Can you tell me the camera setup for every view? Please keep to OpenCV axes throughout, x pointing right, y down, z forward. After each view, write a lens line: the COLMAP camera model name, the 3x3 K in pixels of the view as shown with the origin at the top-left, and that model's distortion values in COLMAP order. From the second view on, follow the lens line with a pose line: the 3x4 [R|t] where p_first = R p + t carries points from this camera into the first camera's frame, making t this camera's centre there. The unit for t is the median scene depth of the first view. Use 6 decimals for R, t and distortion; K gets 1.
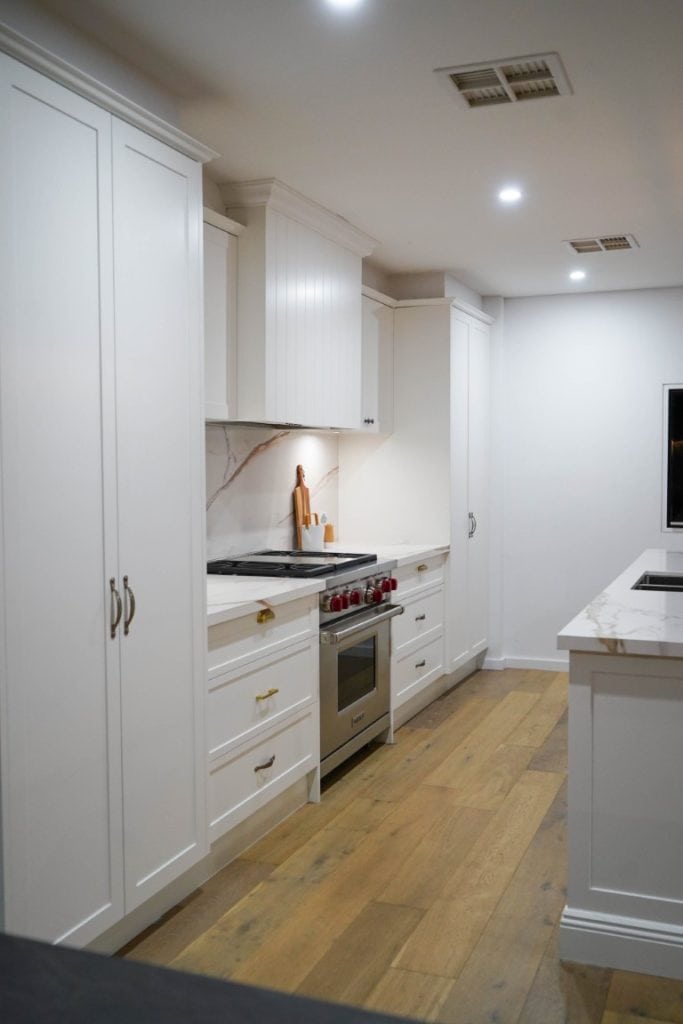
lens RADIAL K [[985.4, 0, 341.5], [0, 985.4, 512.0], [0, 0, 1]] dist [-0.006523, 0.001225]
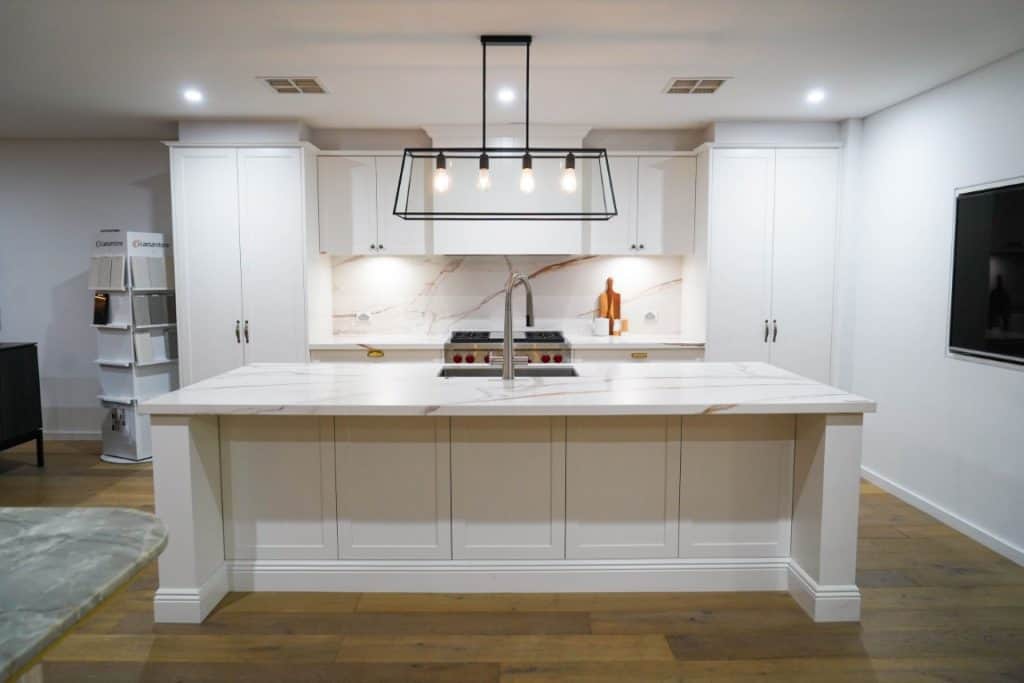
lens RADIAL K [[712.4, 0, 512.0], [0, 712.4, 341.5], [0, 0, 1]] dist [-0.001421, 0.001751]
pose [[0.379260, 0.091060, -0.920799, 1.018089], [-0.046406, 0.995765, 0.079360, -0.035139], [0.924126, 0.012633, 0.381880, 0.519574]]
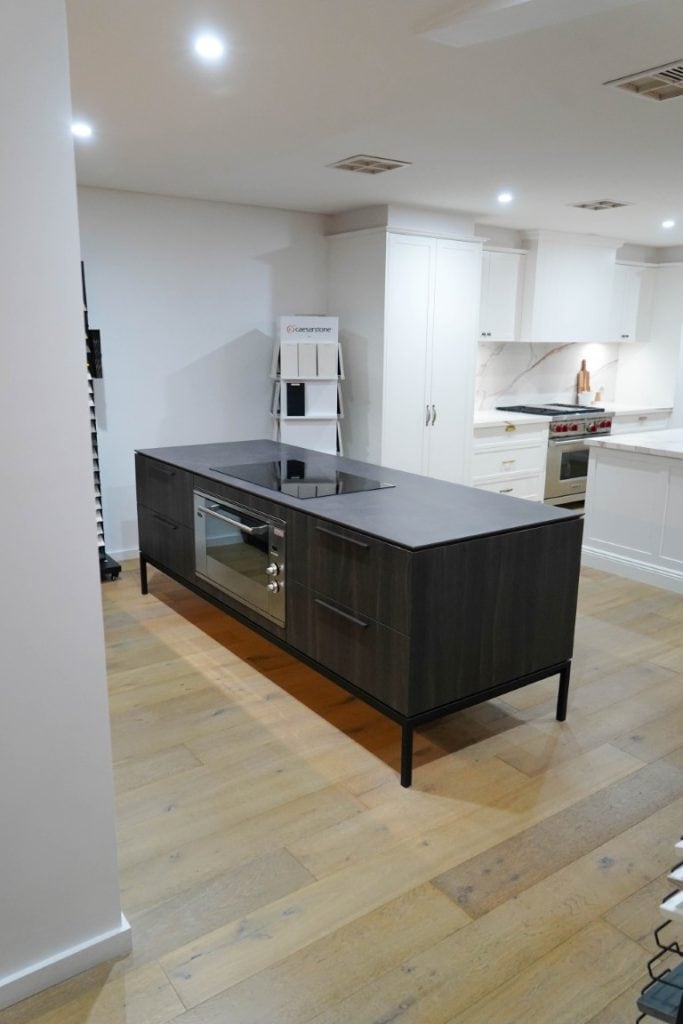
lens RADIAL K [[736.1, 0, 328.5], [0, 736.1, 508.2], [0, 0, 1]] dist [0.004802, 0.002741]
pose [[0.829644, 0.139440, -0.540599, 0.403325], [-0.040380, 0.980759, 0.191003, -0.020170], [0.556831, -0.136635, 0.819311, -0.534882]]
